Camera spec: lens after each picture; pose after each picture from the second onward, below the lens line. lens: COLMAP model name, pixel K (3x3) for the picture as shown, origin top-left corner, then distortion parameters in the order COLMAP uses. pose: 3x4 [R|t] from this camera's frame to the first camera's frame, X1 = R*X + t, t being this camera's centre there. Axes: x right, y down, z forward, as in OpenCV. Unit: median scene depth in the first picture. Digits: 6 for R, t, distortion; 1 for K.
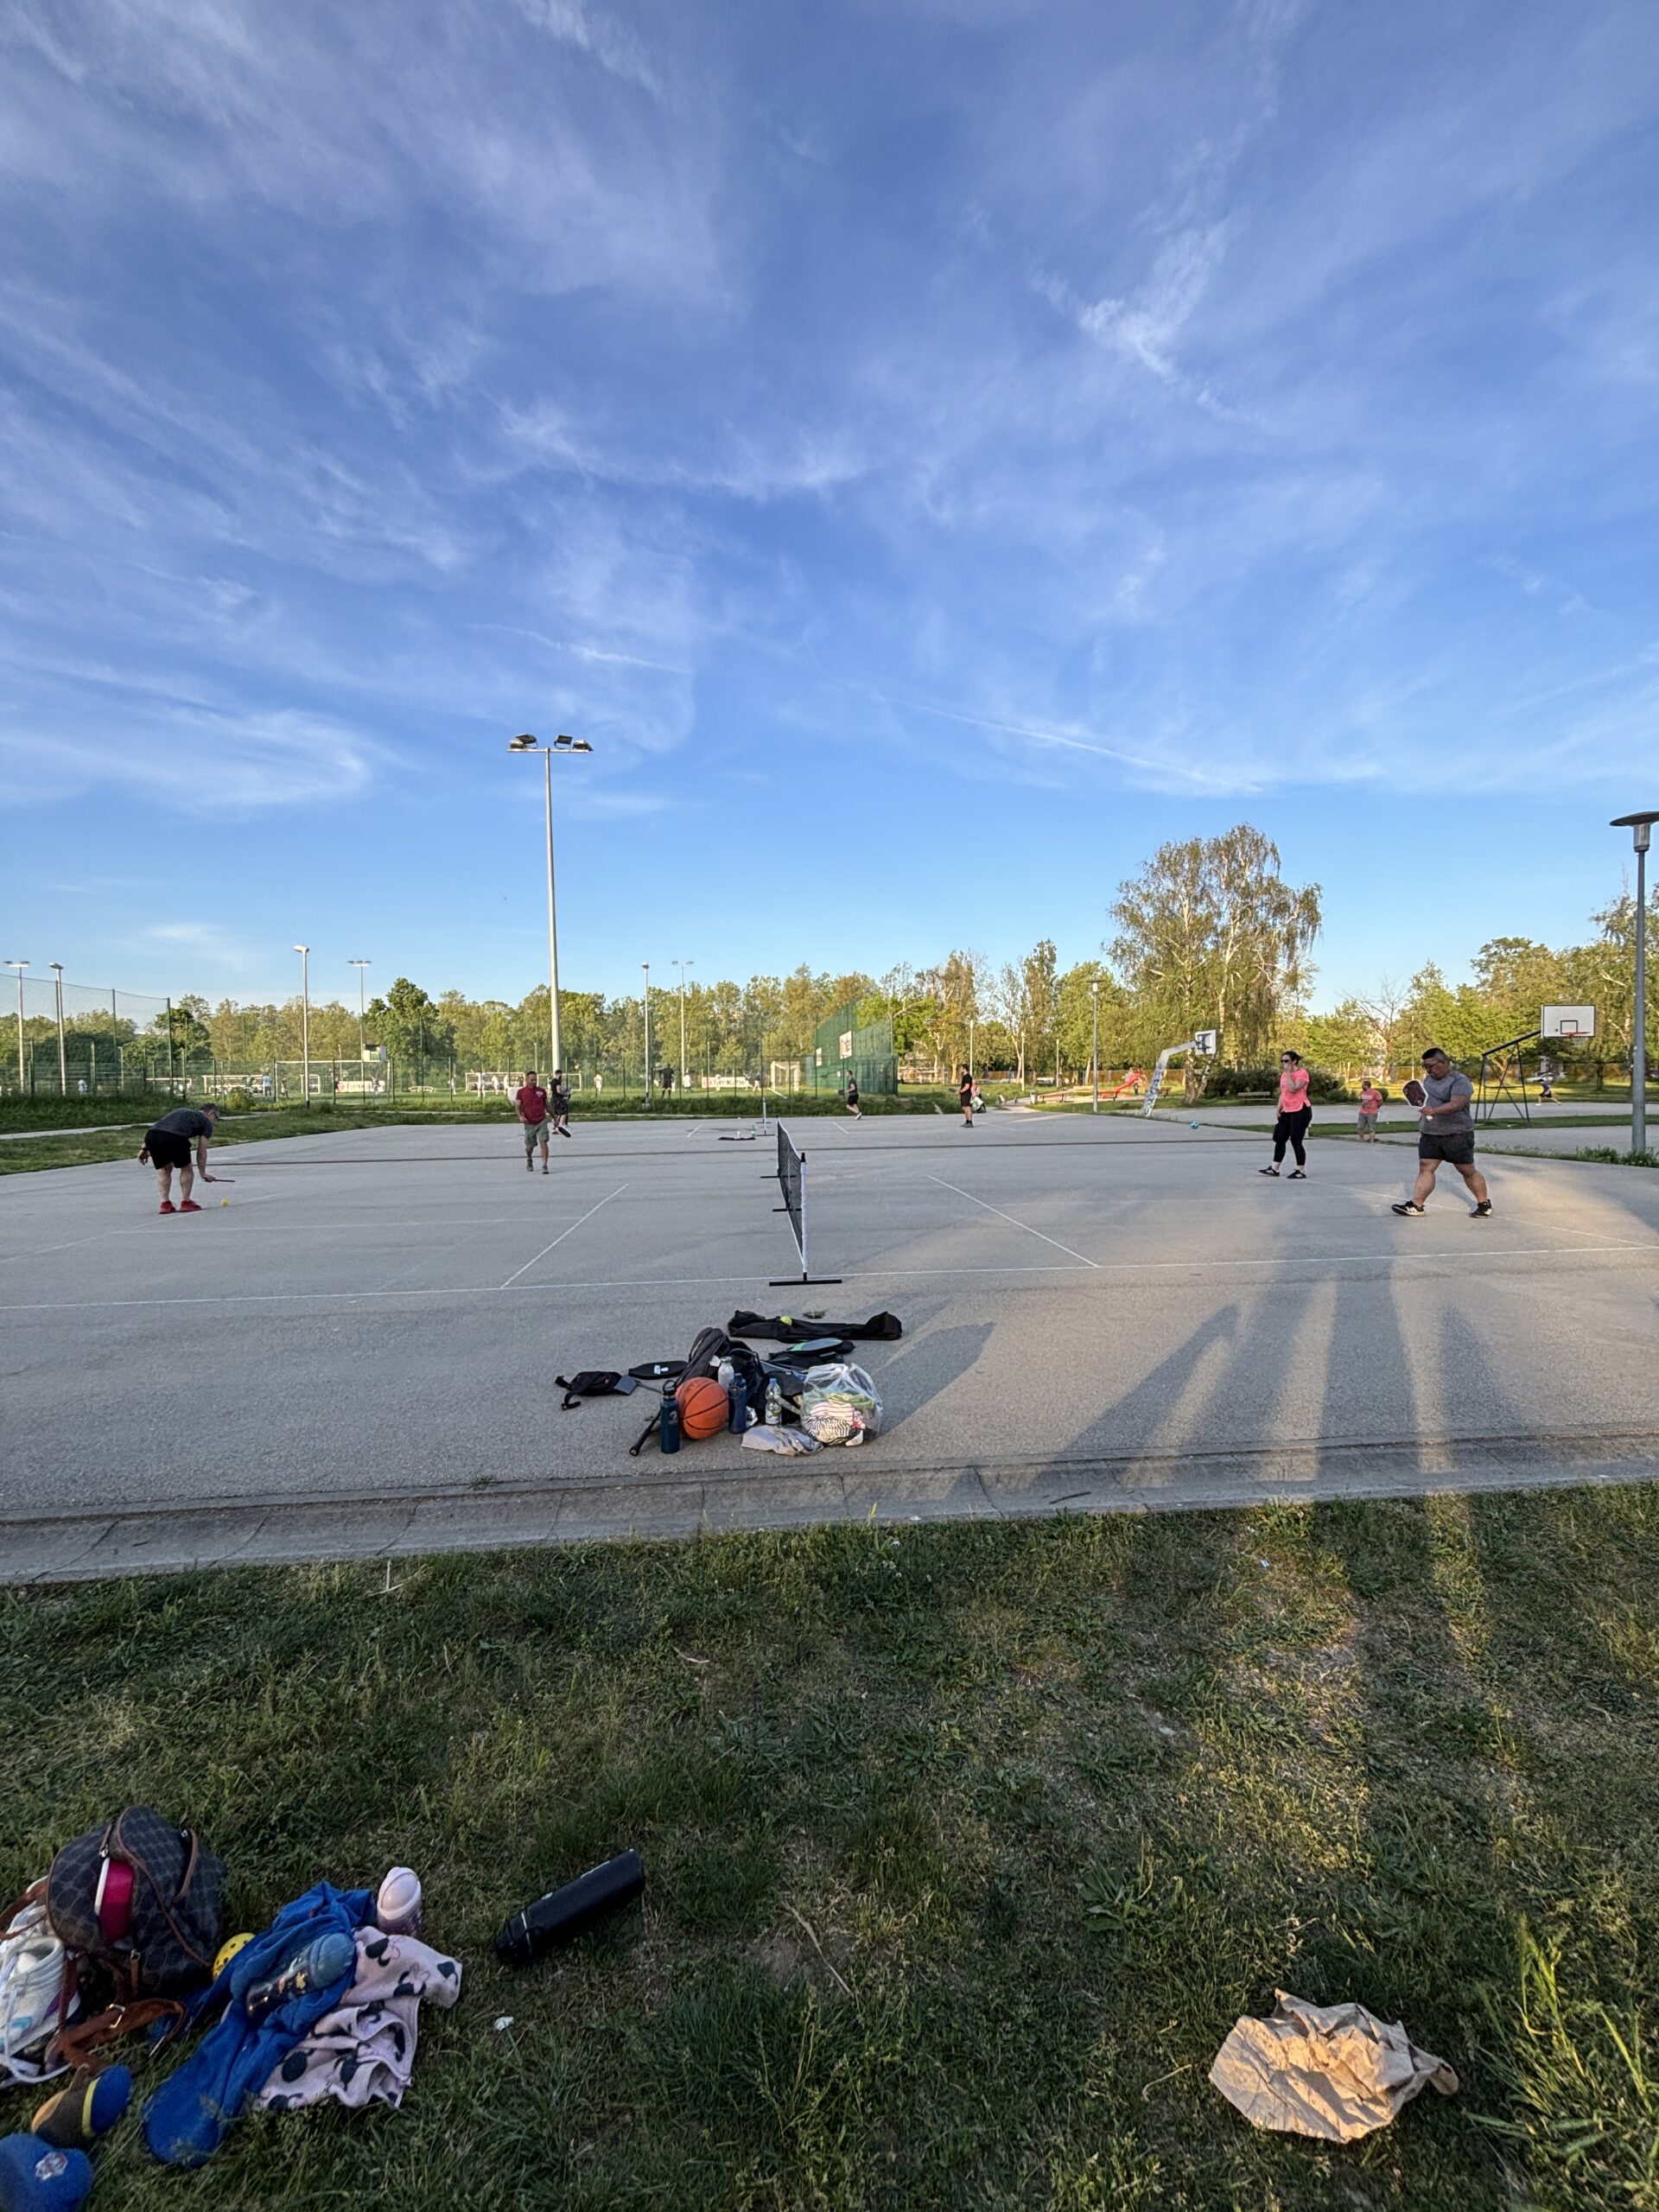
lens RADIAL K [[890.2, 0, 829.5], [0, 890.2, 1106.0], [0, 0, 1]] dist [0.000720, -0.000078]
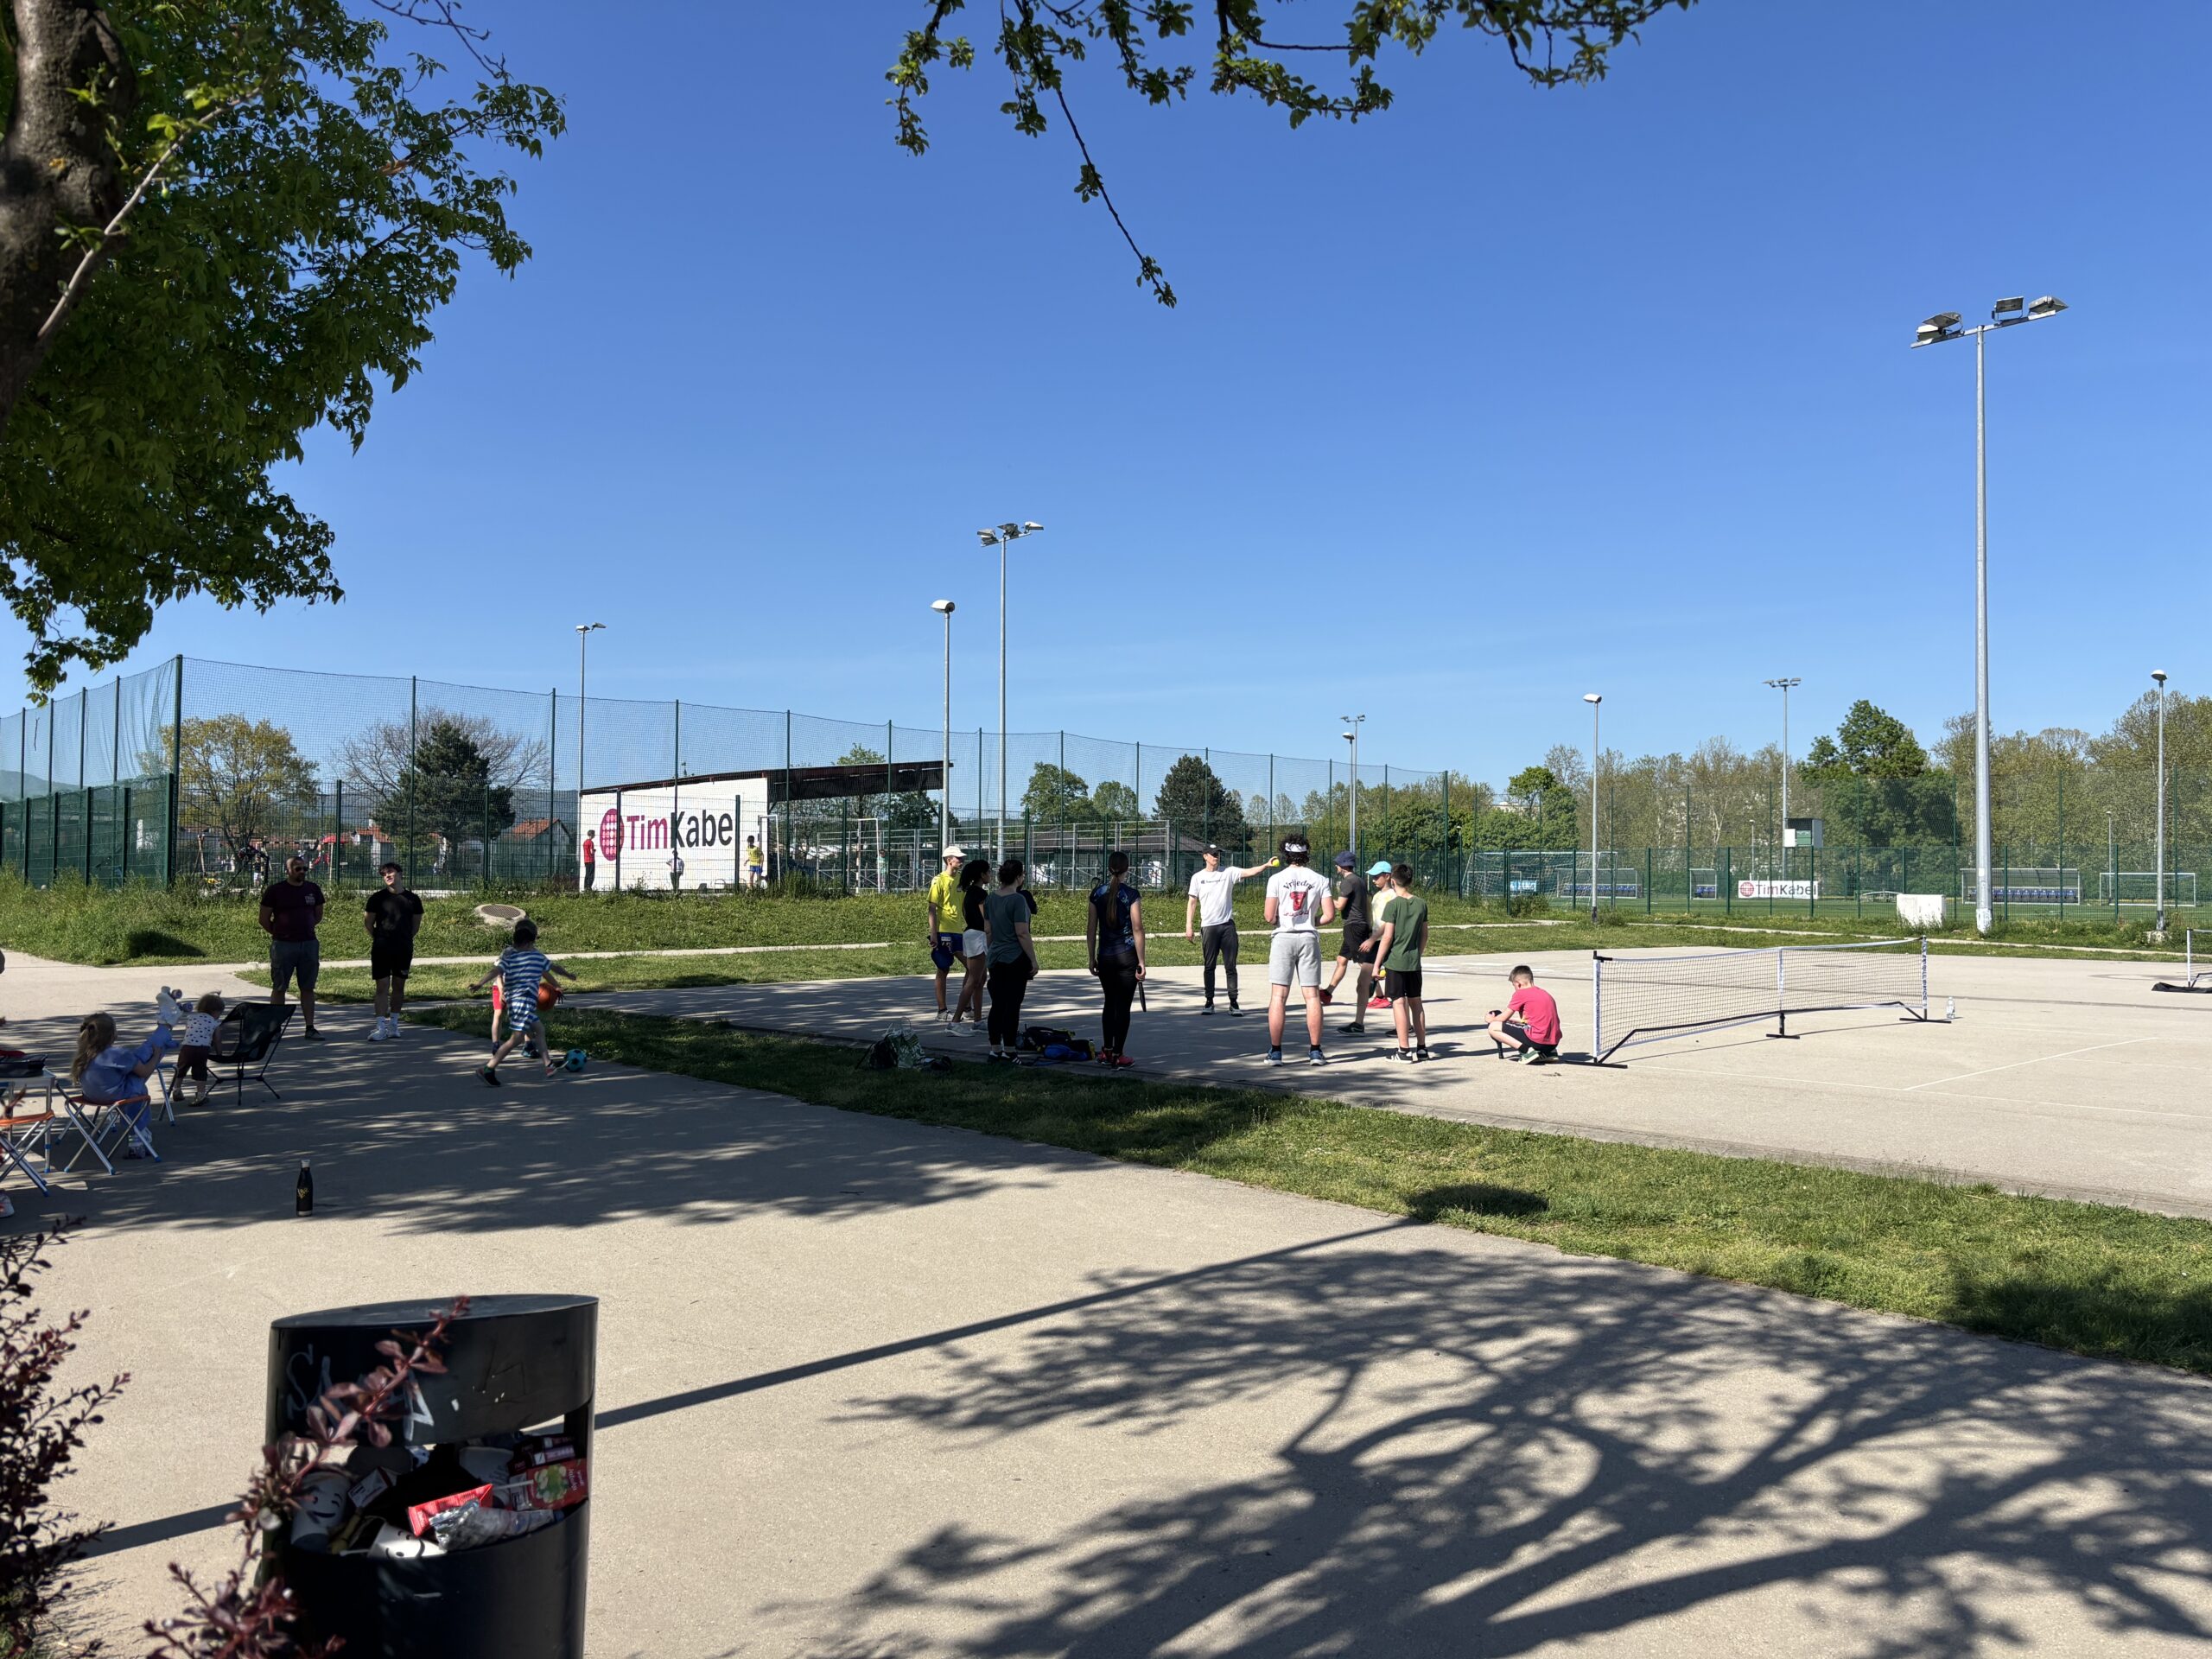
lens RADIAL K [[1708.9, 0, 1106.0], [0, 1708.9, 829.5], [0, 0, 1]] dist [-0.000878, -0.000695]
pose [[0.622000, -0.007461, -0.782982, 0.157213], [-0.037502, 0.998523, -0.039306, 0.000262], [0.782119, 0.053812, 0.620801, -0.109461]]
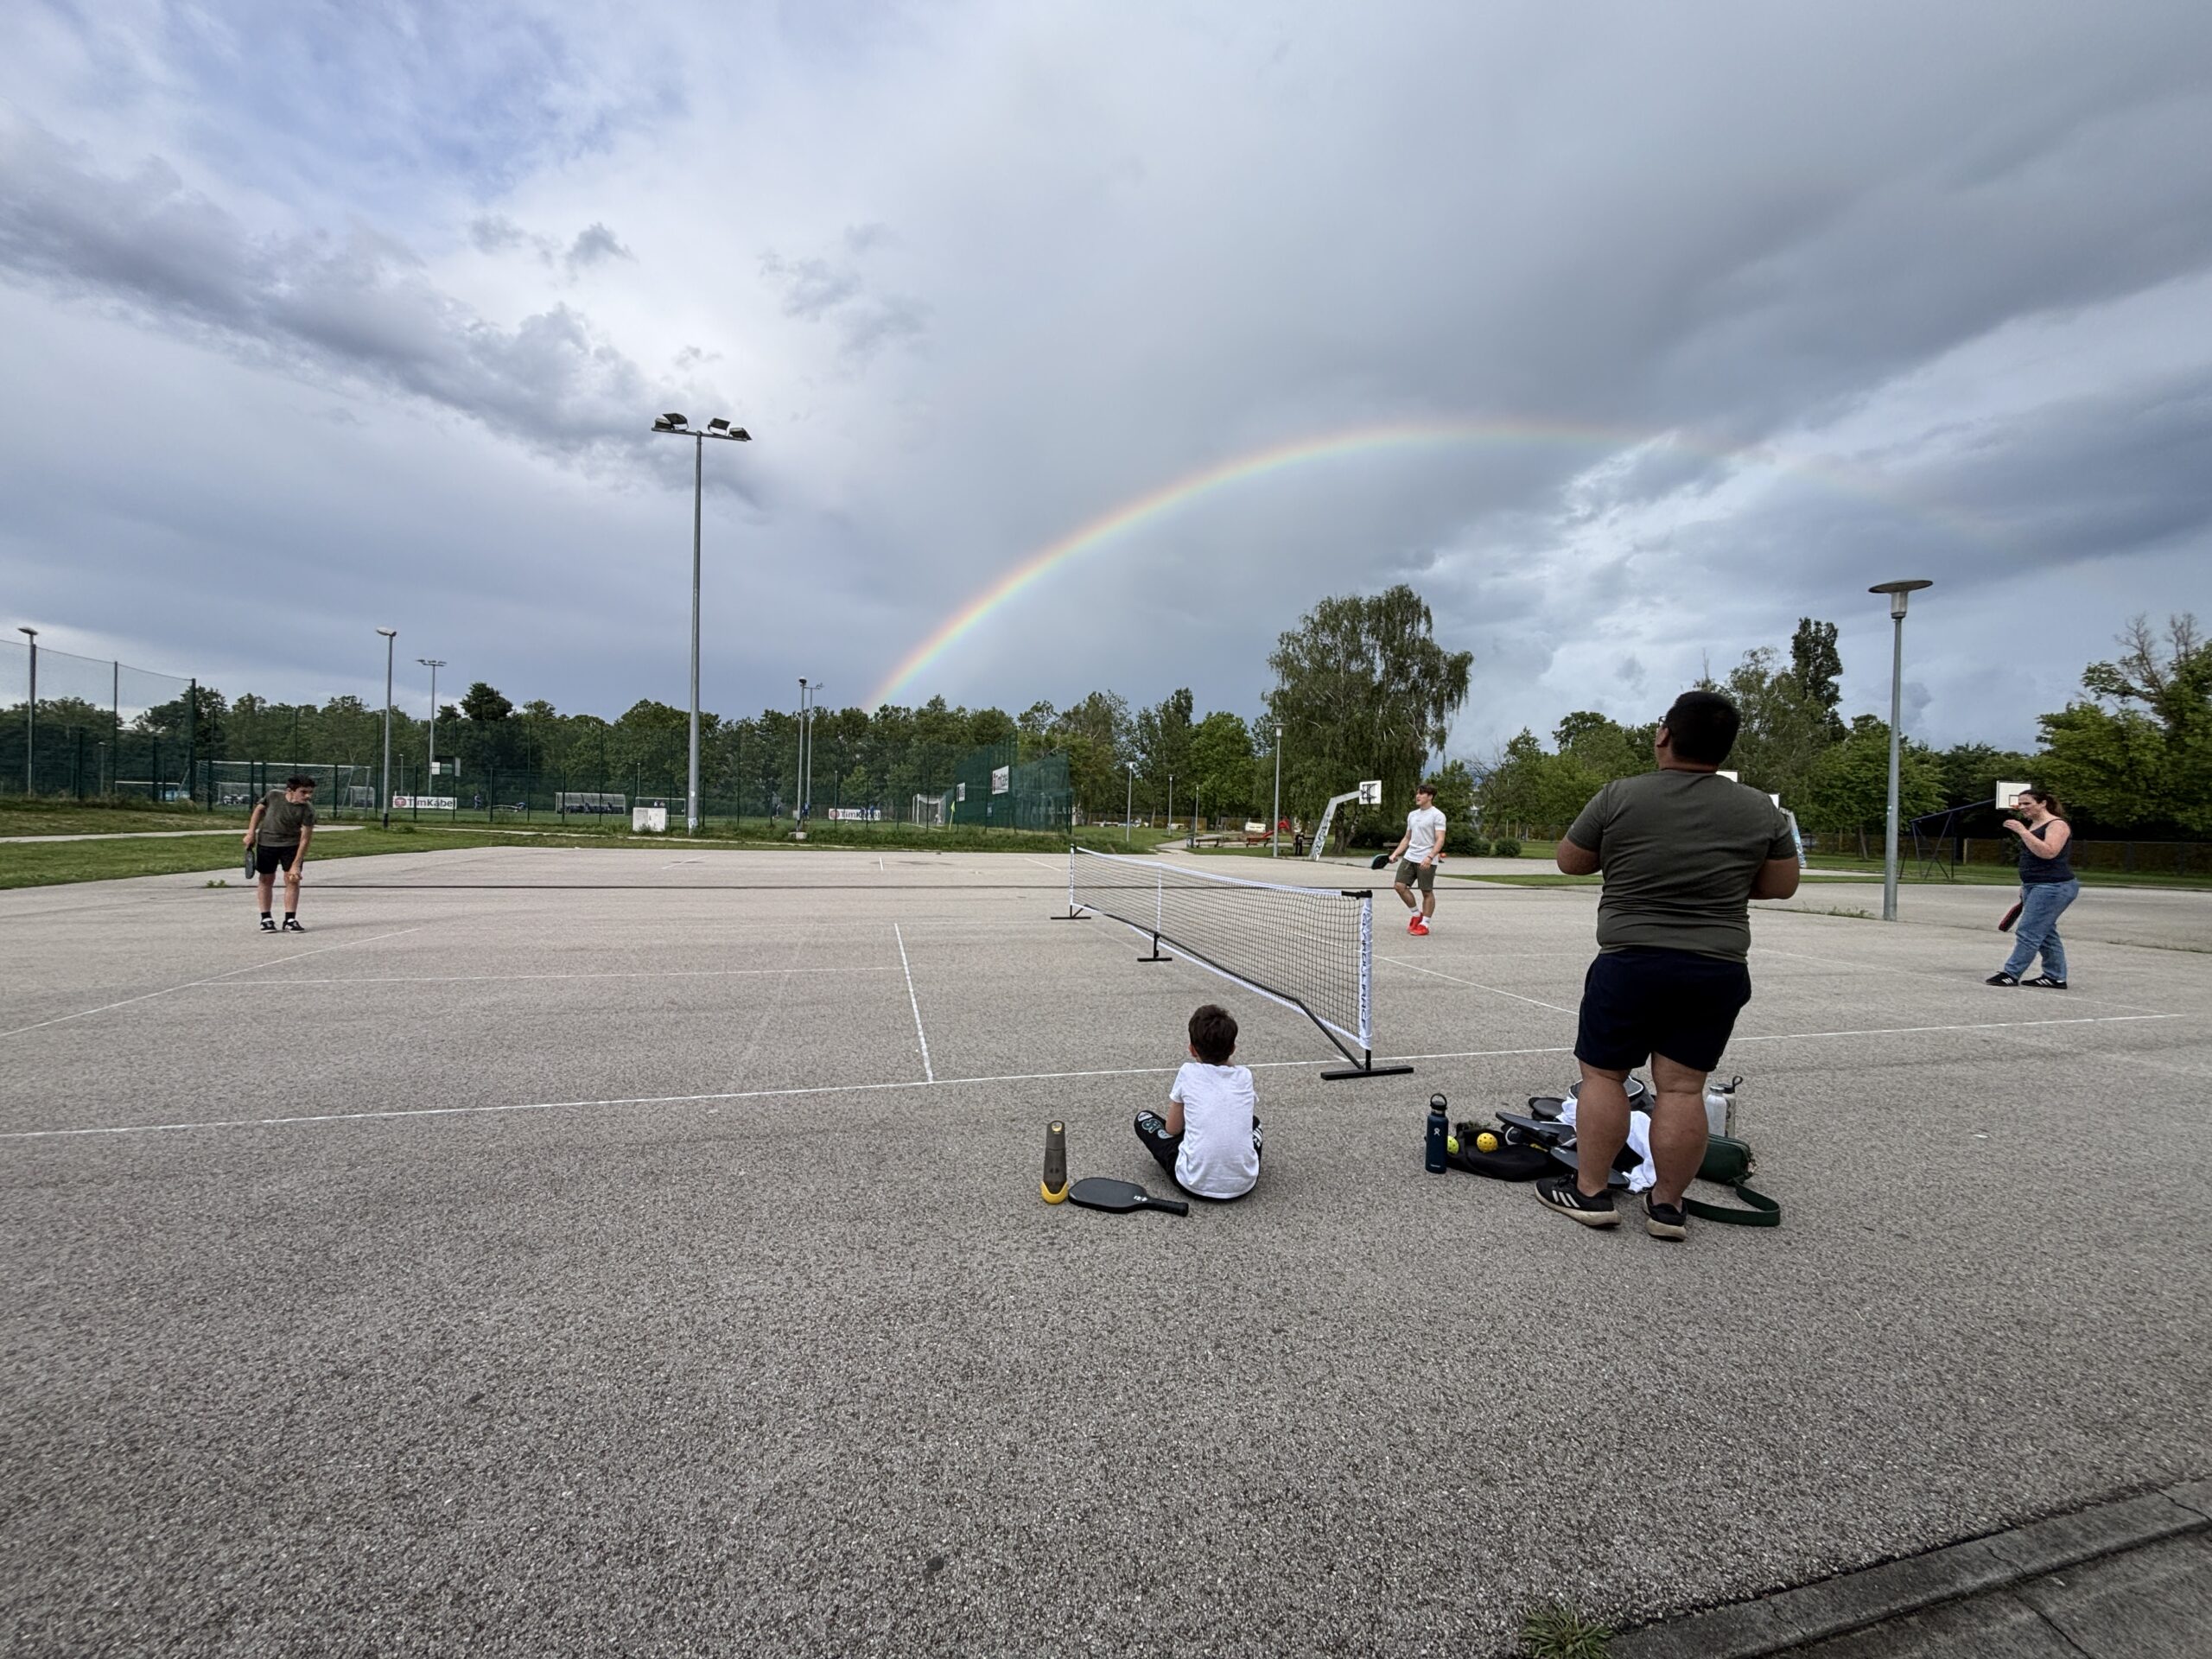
lens RADIAL K [[890.2, 0, 1121.4], [0, 890.2, 825.2], [0, 0, 1]] dist [0.000720, -0.000078]
pose [[0.981552, 0.037115, 0.187559, -0.039150], [-0.032524, 0.999093, -0.027500, 0.003160], [-0.188410, 0.020893, 0.981868, 0.036417]]
